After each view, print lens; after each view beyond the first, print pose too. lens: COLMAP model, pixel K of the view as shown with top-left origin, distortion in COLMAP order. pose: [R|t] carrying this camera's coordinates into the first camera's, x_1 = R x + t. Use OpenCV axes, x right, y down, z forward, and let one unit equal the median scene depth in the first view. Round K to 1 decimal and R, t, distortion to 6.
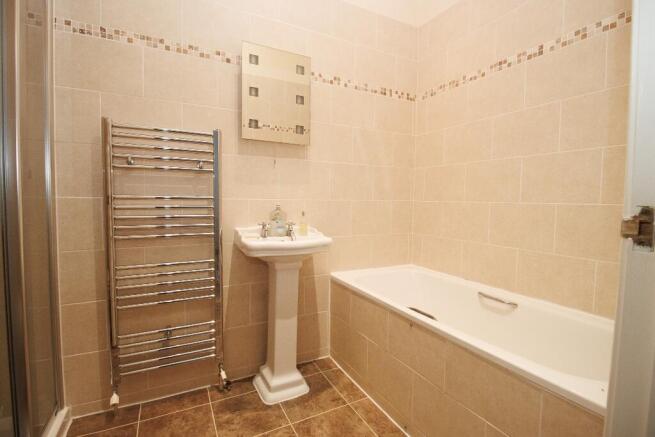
lens RADIAL K [[305.2, 0, 327.5], [0, 305.2, 218.5], [0, 0, 1]] dist [0.000208, -0.014963]
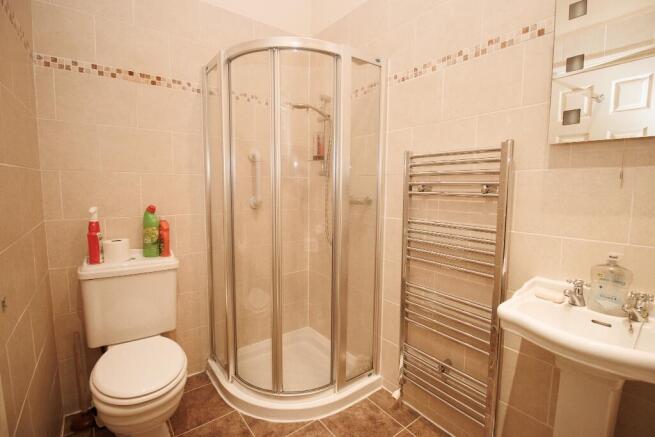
lens RADIAL K [[305.2, 0, 327.5], [0, 305.2, 218.5], [0, 0, 1]] dist [0.000208, -0.014963]
pose [[0.153311, 0.090927, -0.983986, 0.320286], [-0.068590, 0.994335, 0.081196, -0.137314], [0.985795, 0.055043, 0.158679, 0.478828]]
